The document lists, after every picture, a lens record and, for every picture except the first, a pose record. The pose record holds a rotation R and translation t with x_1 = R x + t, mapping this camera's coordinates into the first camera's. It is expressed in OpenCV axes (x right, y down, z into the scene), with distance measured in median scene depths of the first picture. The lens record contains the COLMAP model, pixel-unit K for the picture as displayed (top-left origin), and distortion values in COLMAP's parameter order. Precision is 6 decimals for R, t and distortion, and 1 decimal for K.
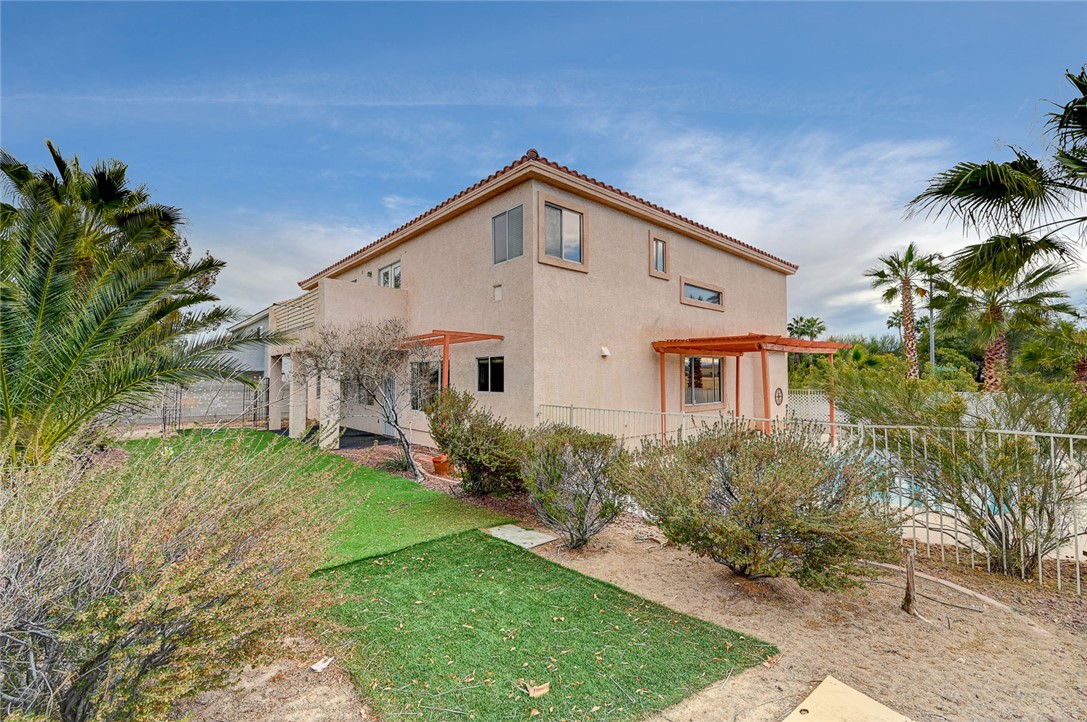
lens RADIAL K [[456.3, 0, 543.5], [0, 456.3, 361.0], [0, 0, 1]] dist [-0.001275, -0.000220]
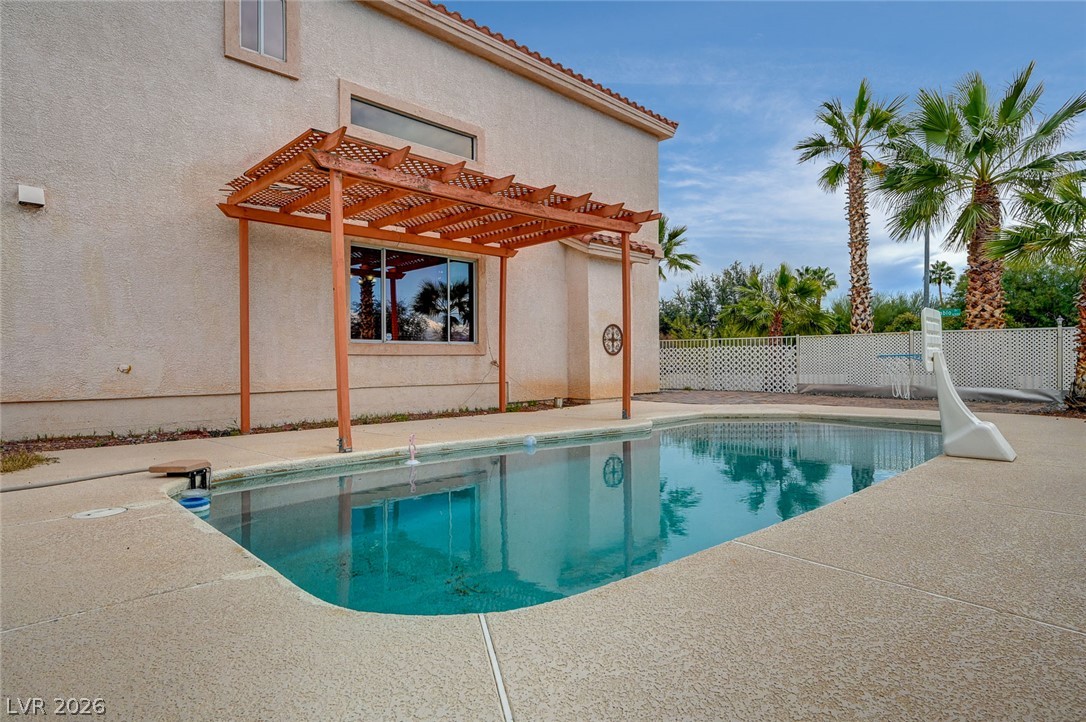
lens RADIAL K [[591.0, 0, 543.0], [0, 591.0, 361.0], [0, 0, 1]] dist [-0.001379, -0.000082]
pose [[0.998772, -0.004072, 0.049378, 0.361613], [0.002258, 0.999322, 0.036749, 0.071344], [-0.049494, -0.036592, 0.998104, 0.251770]]
